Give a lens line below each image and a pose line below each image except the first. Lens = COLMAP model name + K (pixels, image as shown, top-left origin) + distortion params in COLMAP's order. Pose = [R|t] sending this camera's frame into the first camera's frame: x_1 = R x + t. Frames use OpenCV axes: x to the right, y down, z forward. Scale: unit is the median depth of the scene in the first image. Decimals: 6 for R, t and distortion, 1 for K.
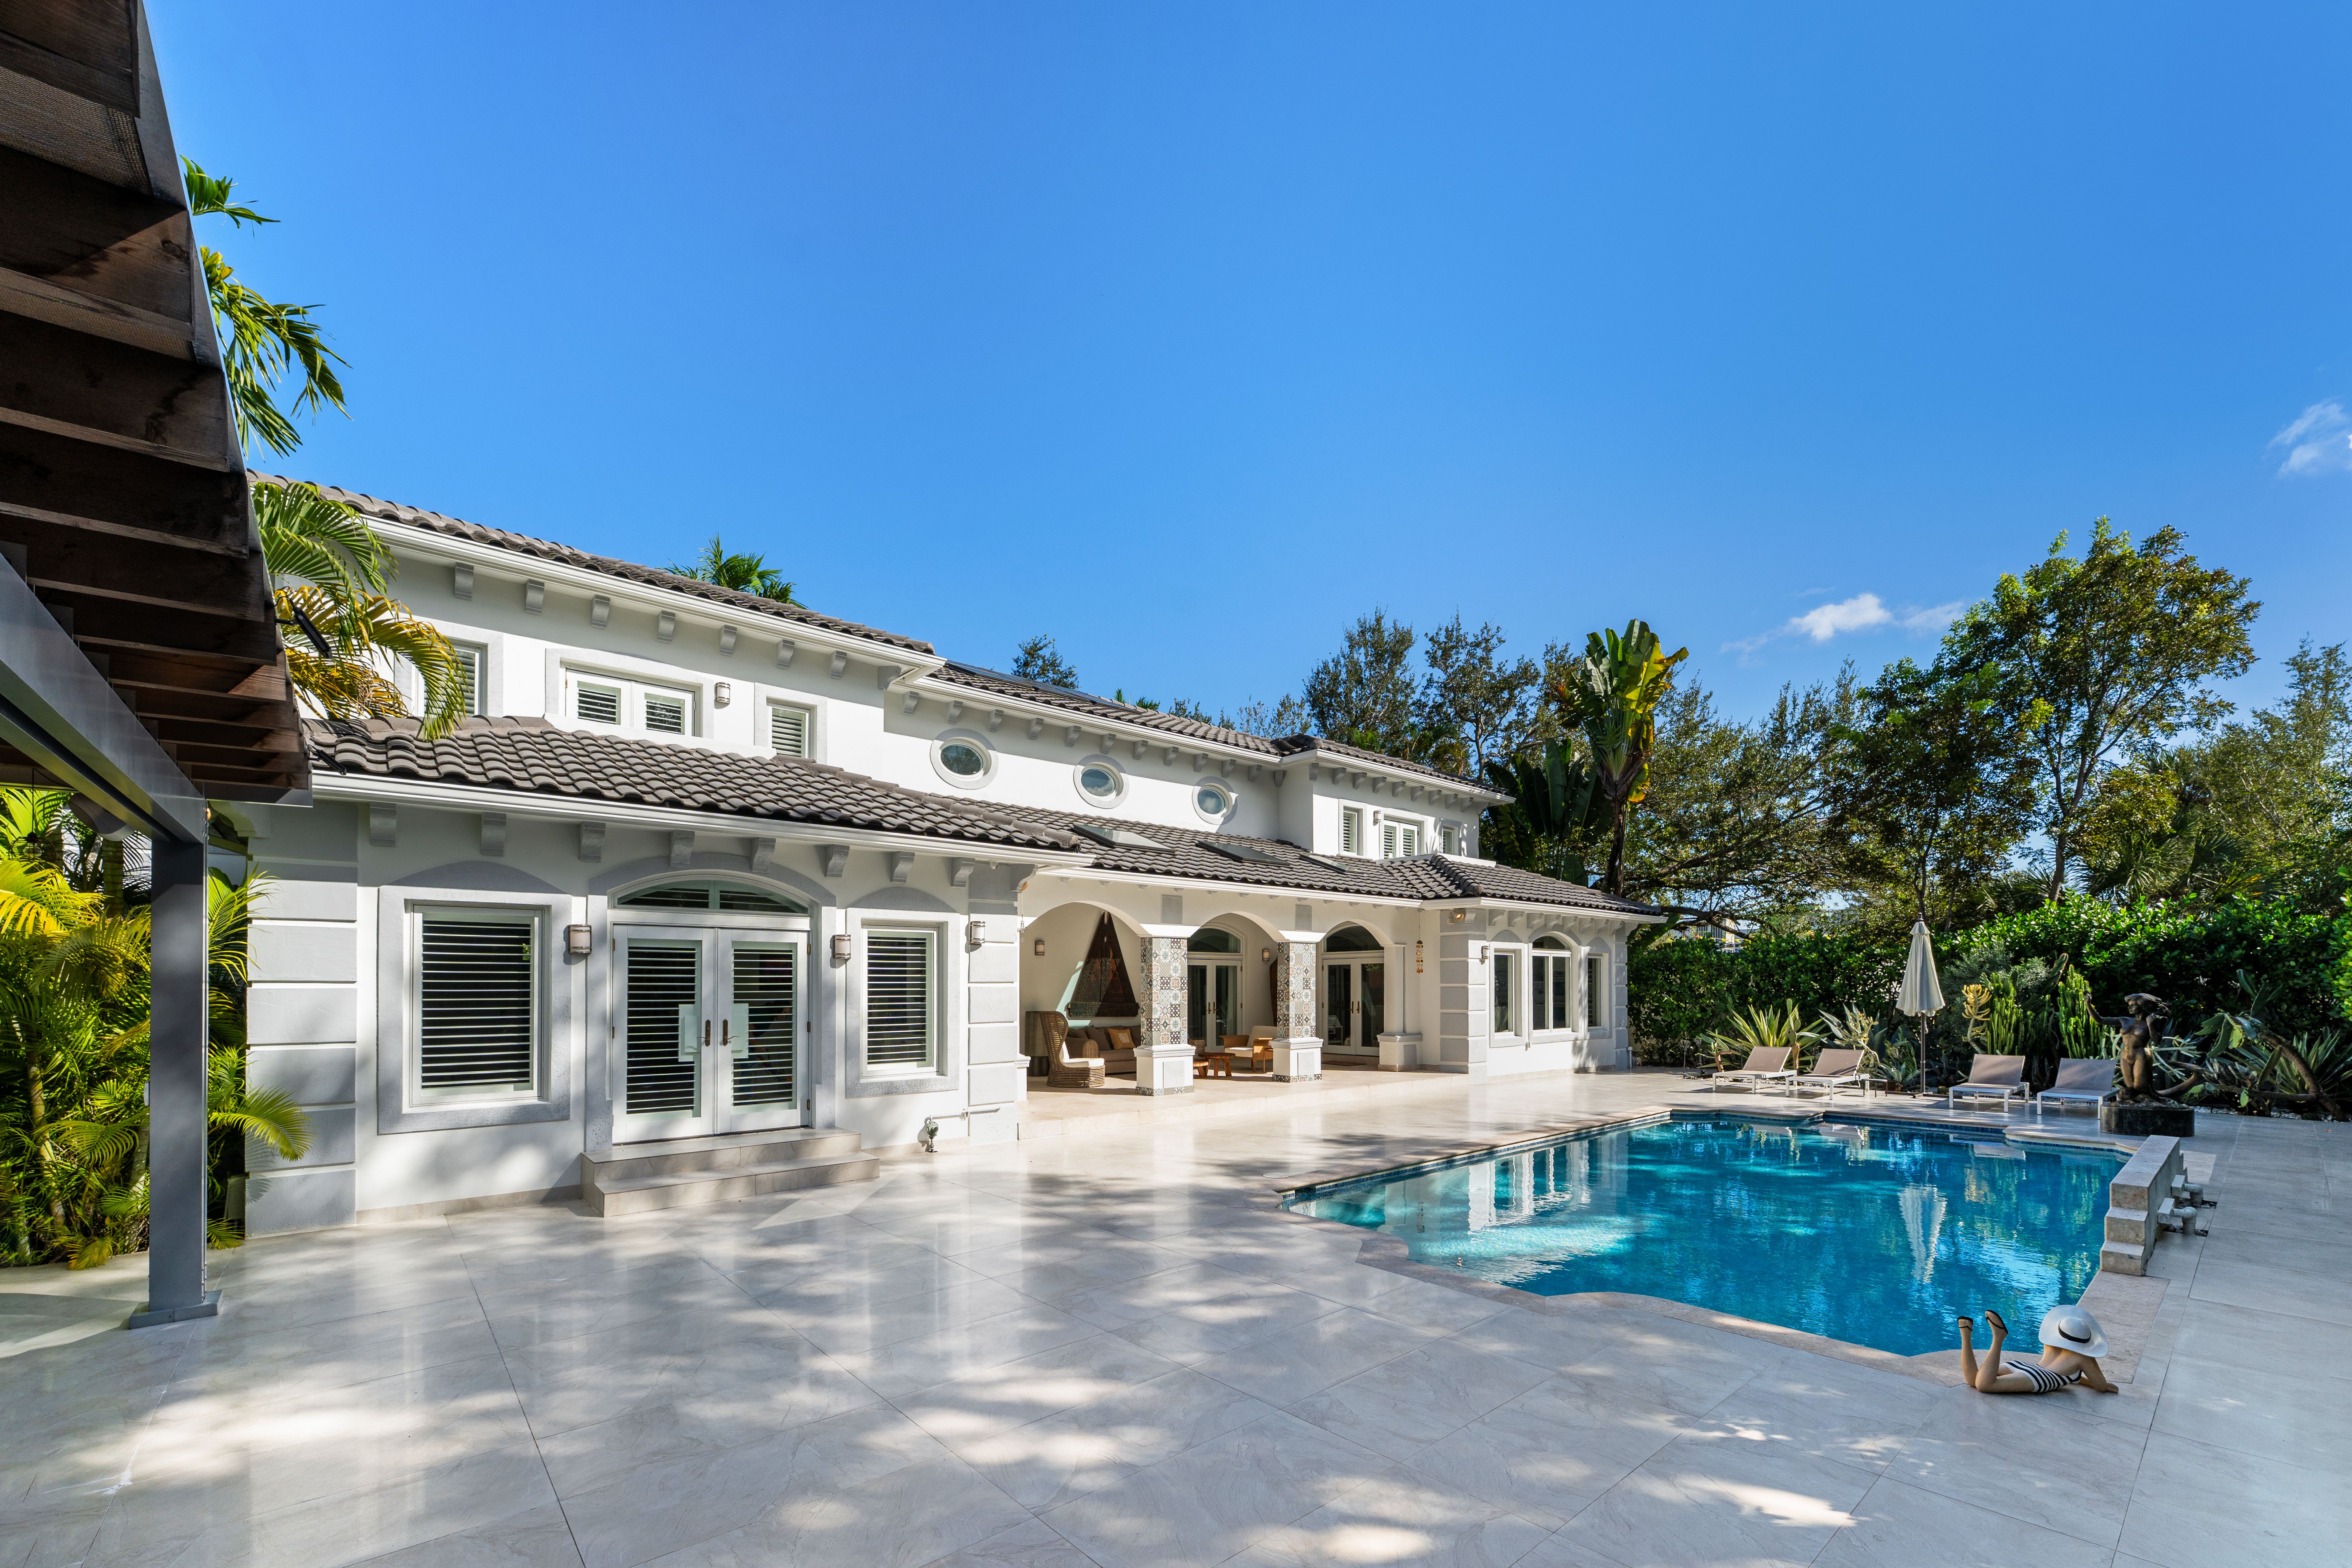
lens RADIAL K [[949.1, 0, 1161.9], [0, 949.1, 989.4], [0, 0, 1]] dist [0.000762, 0.000057]
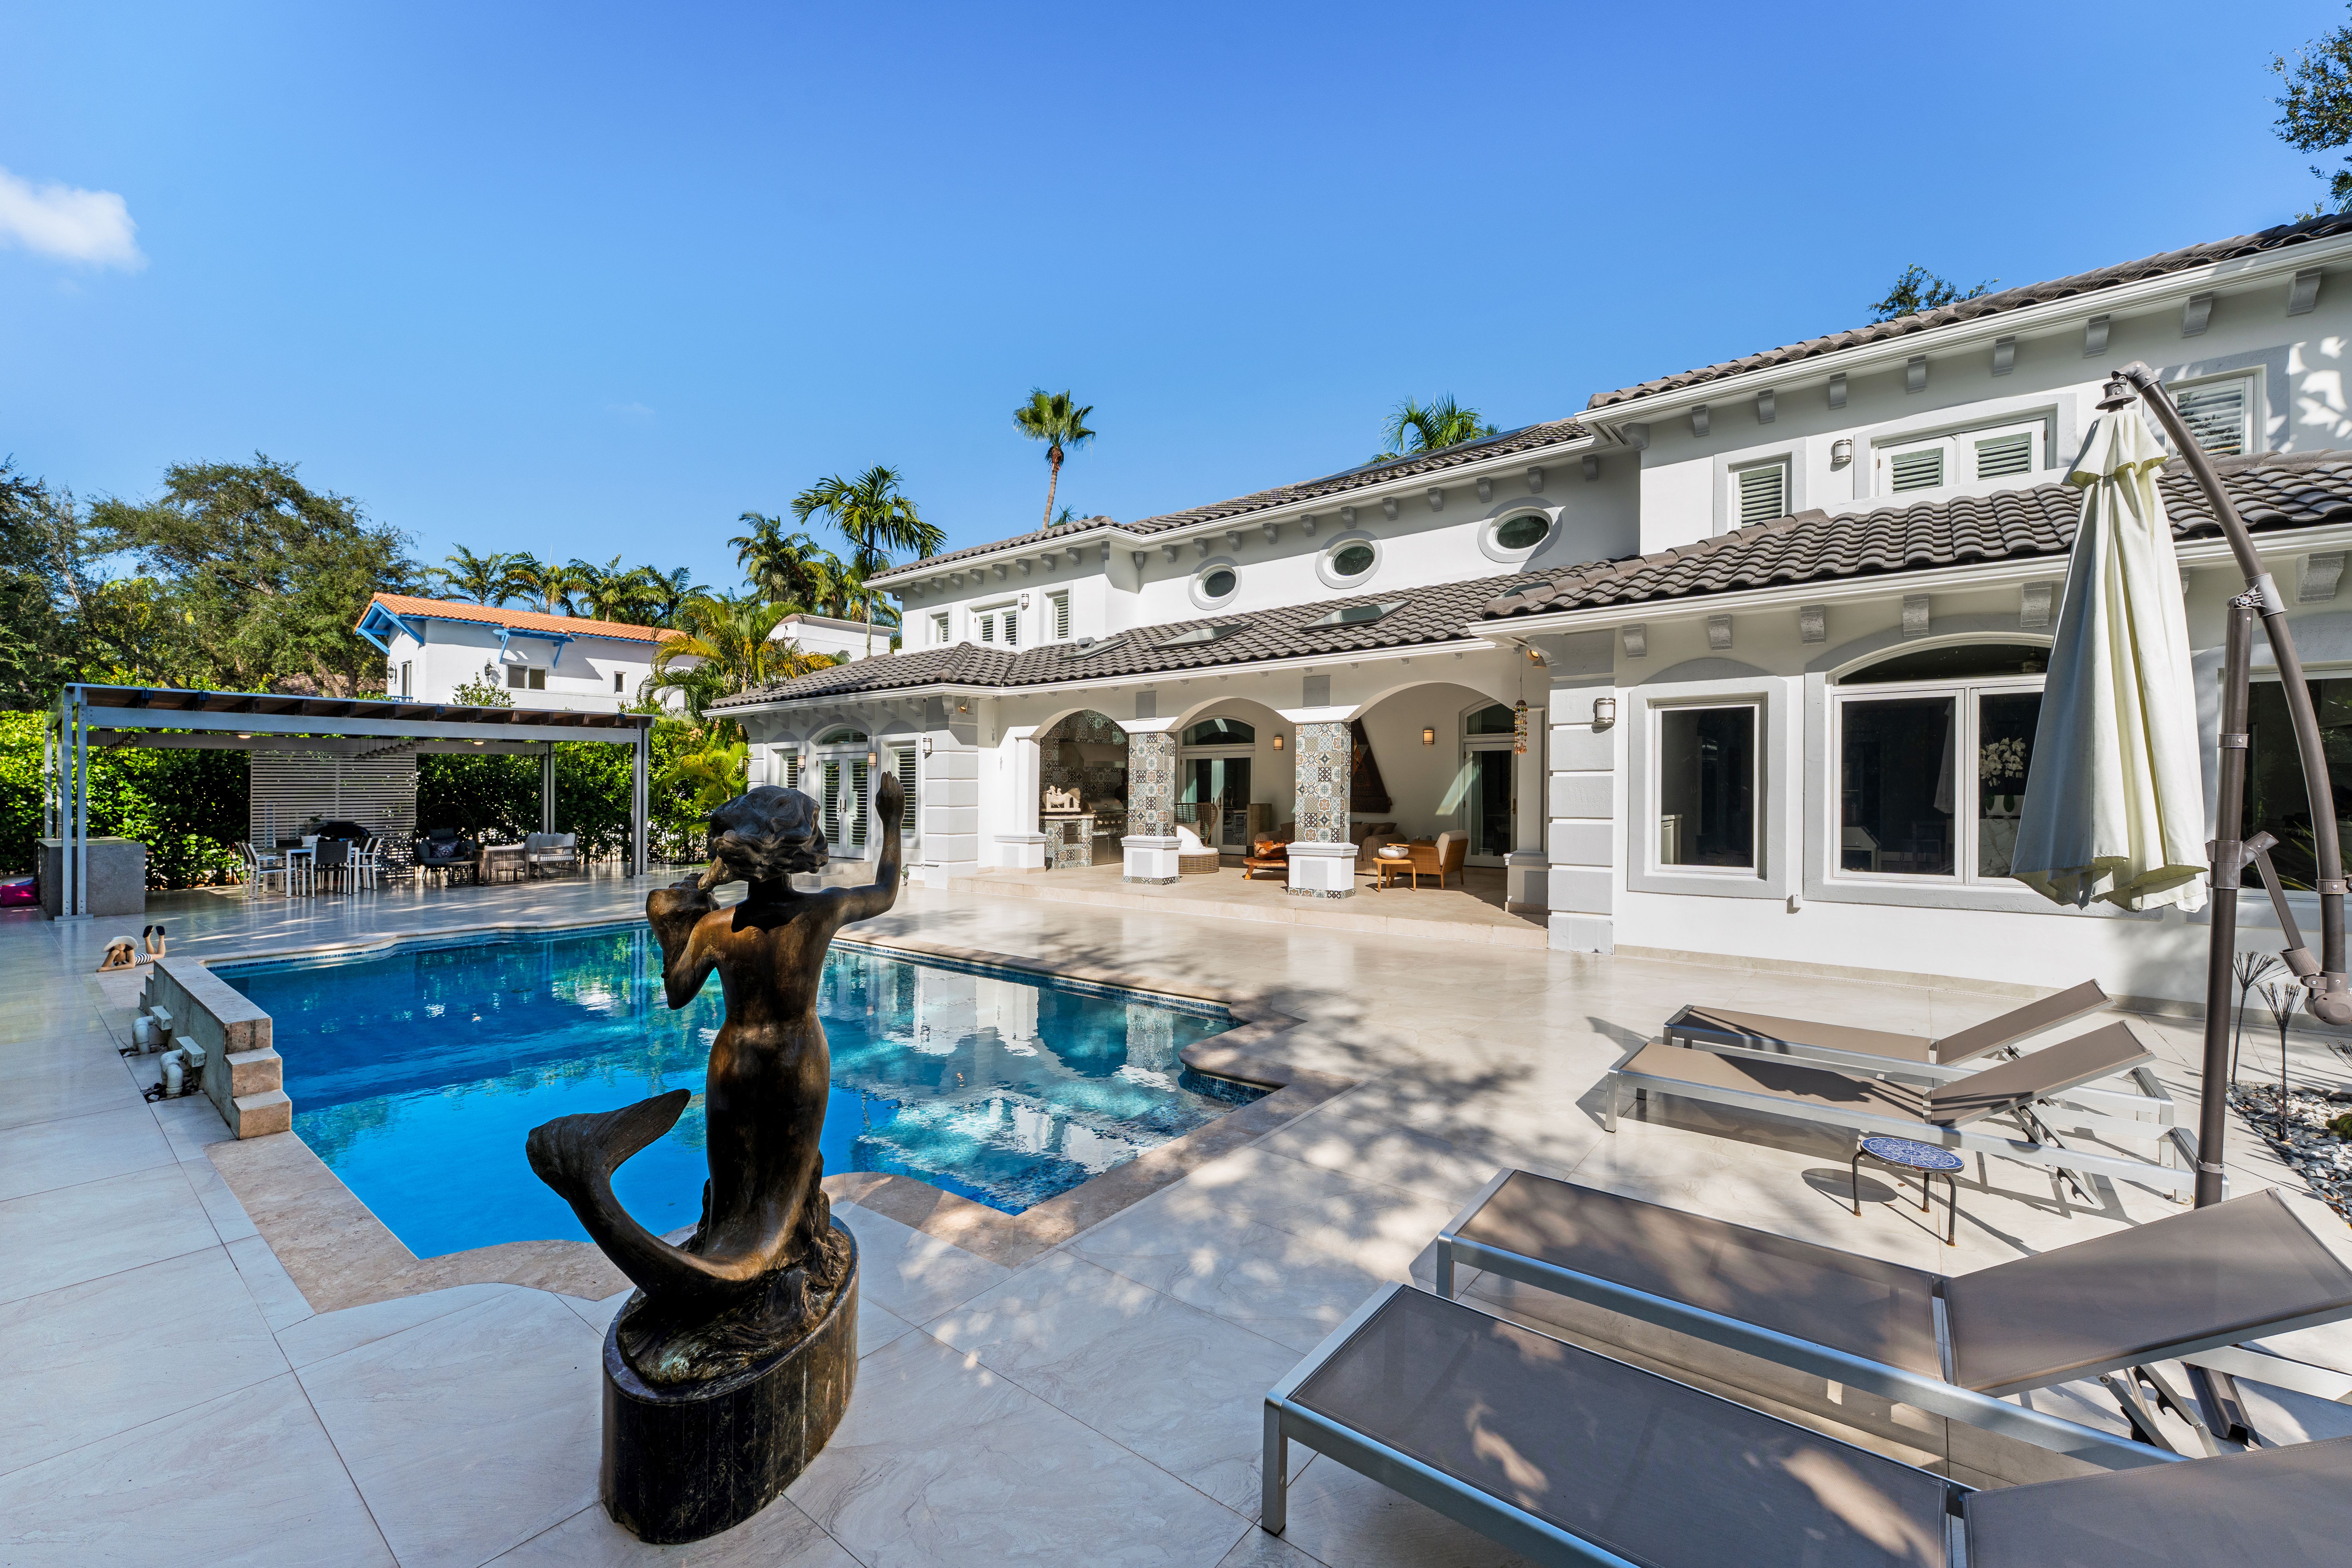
lens RADIAL K [[929.6, 0, 1206.7], [0, 929.6, 798.7], [0, 0, 1]] dist [0.000164, 0.000132]
pose [[0.221612, 0.014008, -0.975034, 0.781984], [0.002318, 0.999886, 0.014892, 0.002144], [0.975132, -0.005560, 0.221555, 0.647352]]
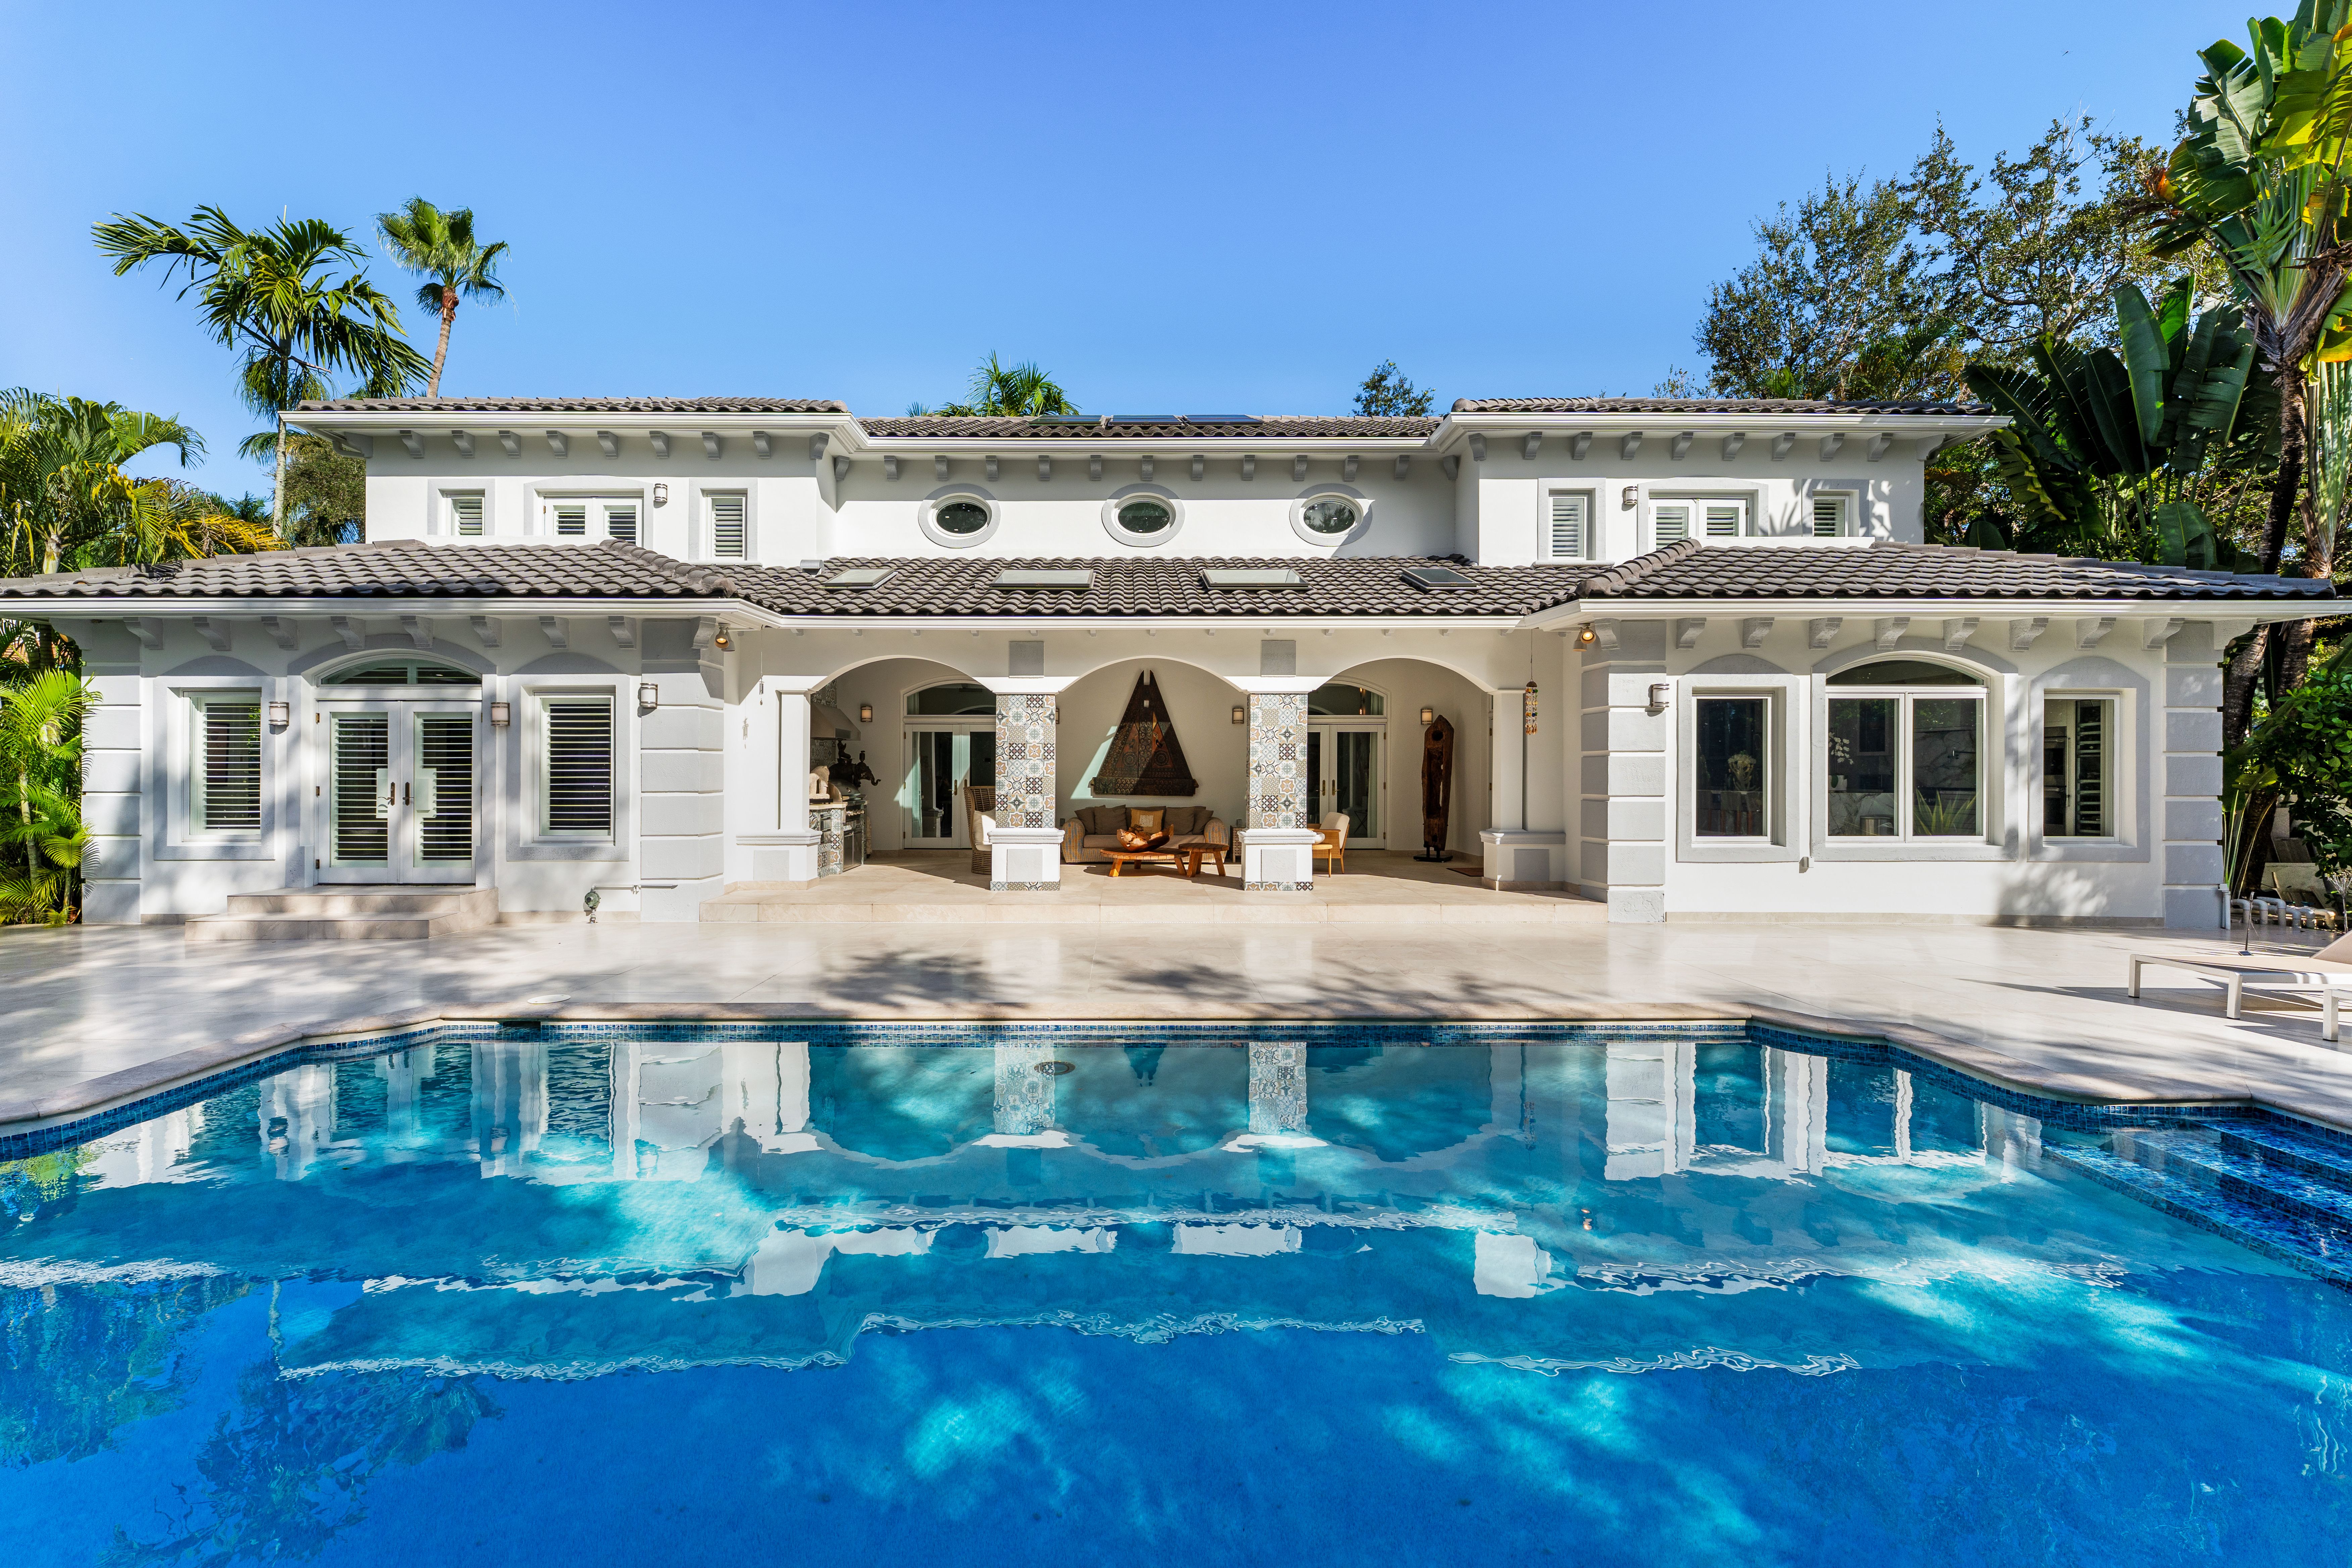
lens RADIAL K [[924.8, 0, 1122.7], [0, 924.8, 784.8], [0, 0, 1]] dist [-0.000412, -0.000001]
pose [[0.766589, 0.012419, -0.642018, 0.440039], [-0.003906, 0.999885, 0.014678, 0.007699], [0.642126, -0.008744, 0.766549, 0.351758]]
